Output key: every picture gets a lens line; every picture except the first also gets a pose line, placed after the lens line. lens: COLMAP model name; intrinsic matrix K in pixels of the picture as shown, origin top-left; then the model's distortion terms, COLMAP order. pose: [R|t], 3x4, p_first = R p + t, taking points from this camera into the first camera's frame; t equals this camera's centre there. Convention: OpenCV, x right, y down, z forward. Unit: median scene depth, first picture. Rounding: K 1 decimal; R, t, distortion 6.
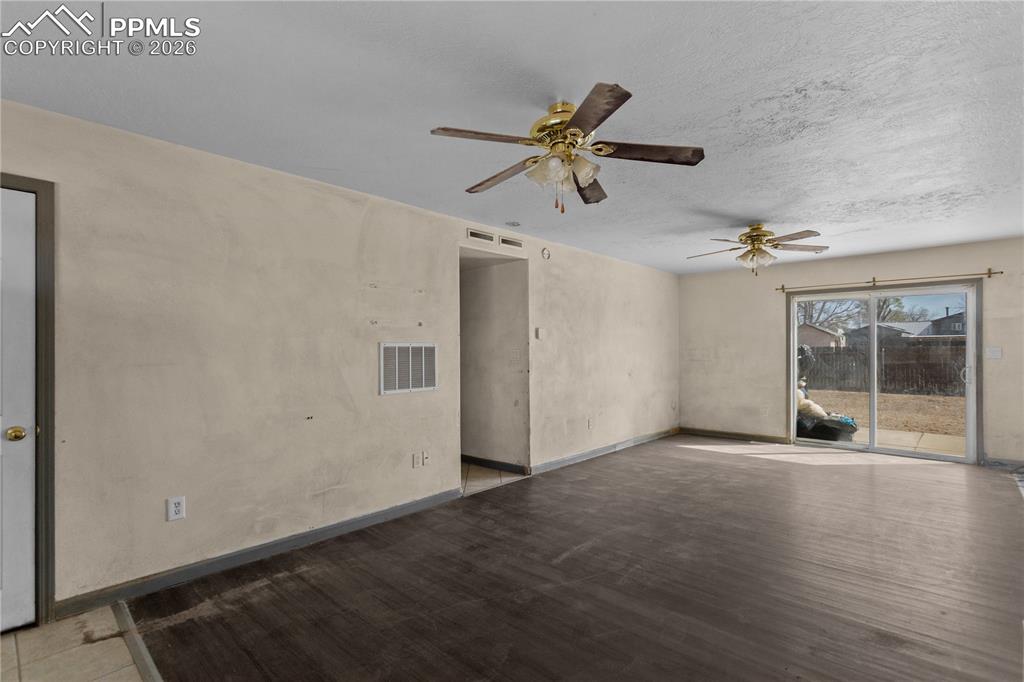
lens RADIAL K [[488.3, 0, 515.8], [0, 488.3, 347.8], [0, 0, 1]] dist [0.000807, -0.001119]
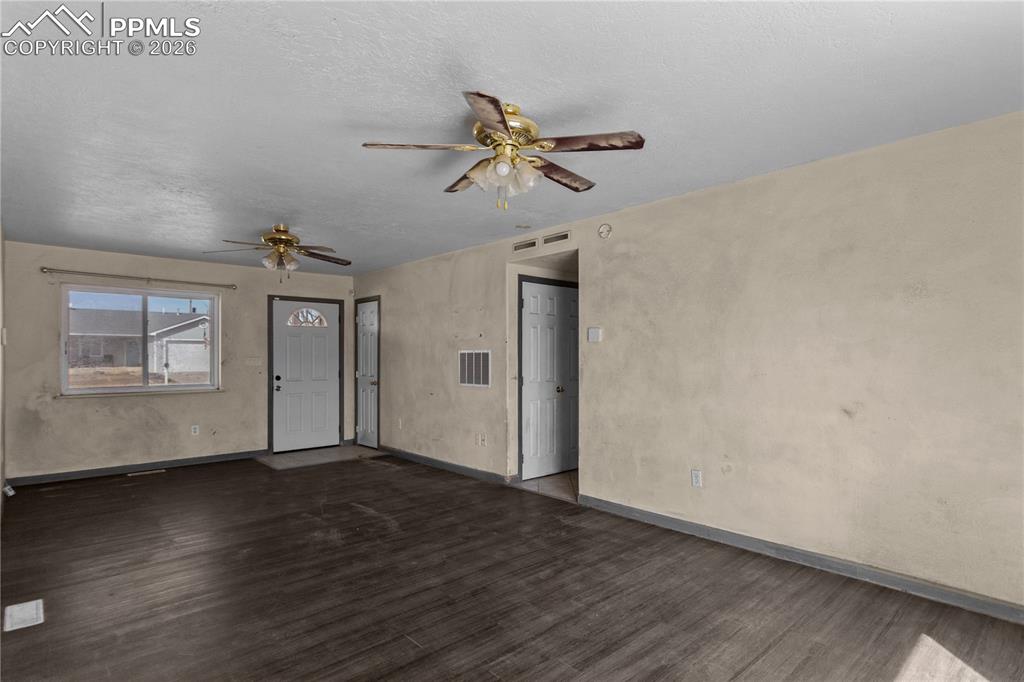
lens RADIAL K [[534.4, 0, 518.0], [0, 534.4, 351.9], [0, 0, 1]] dist [-0.005056, 0.000116]
pose [[-0.091508, -0.001774, -0.995803, 0.907781], [0.007669, 0.999968, -0.002486, 0.000127], [0.995775, -0.007864, -0.091491, 0.925513]]
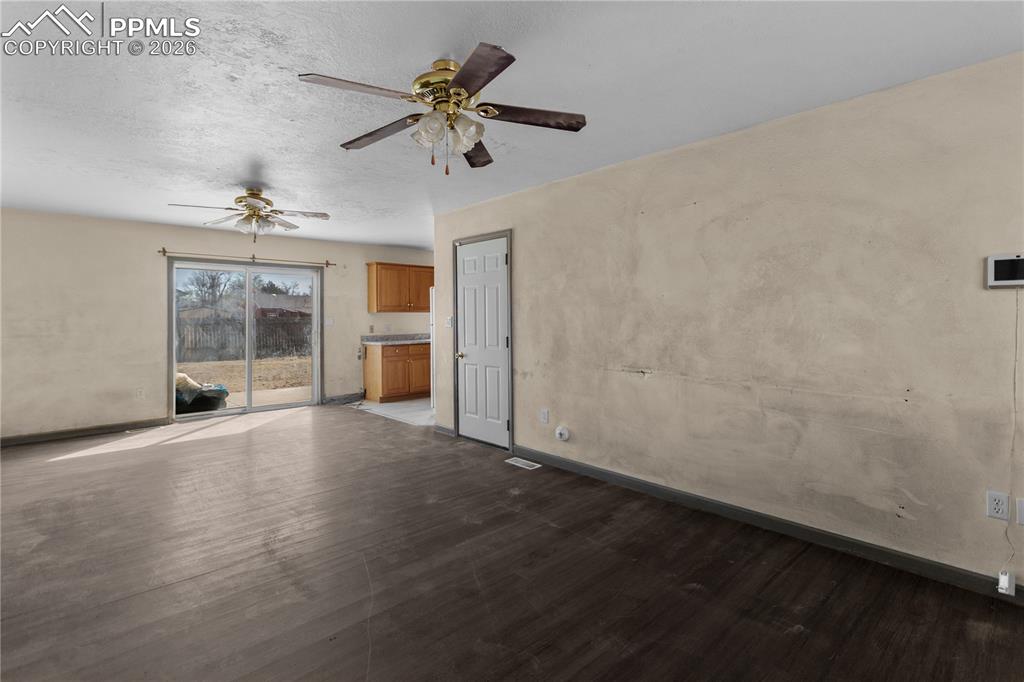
lens RADIAL K [[488.3, 0, 523.9], [0, 488.3, 316.3], [0, 0, 1]] dist [0.000807, -0.001119]
pose [[0.073459, 0.004506, 0.997288, -0.372329], [0.002370, 0.999986, -0.004693, 0.003911], [-0.997295, 0.002708, 0.073447, 0.345998]]
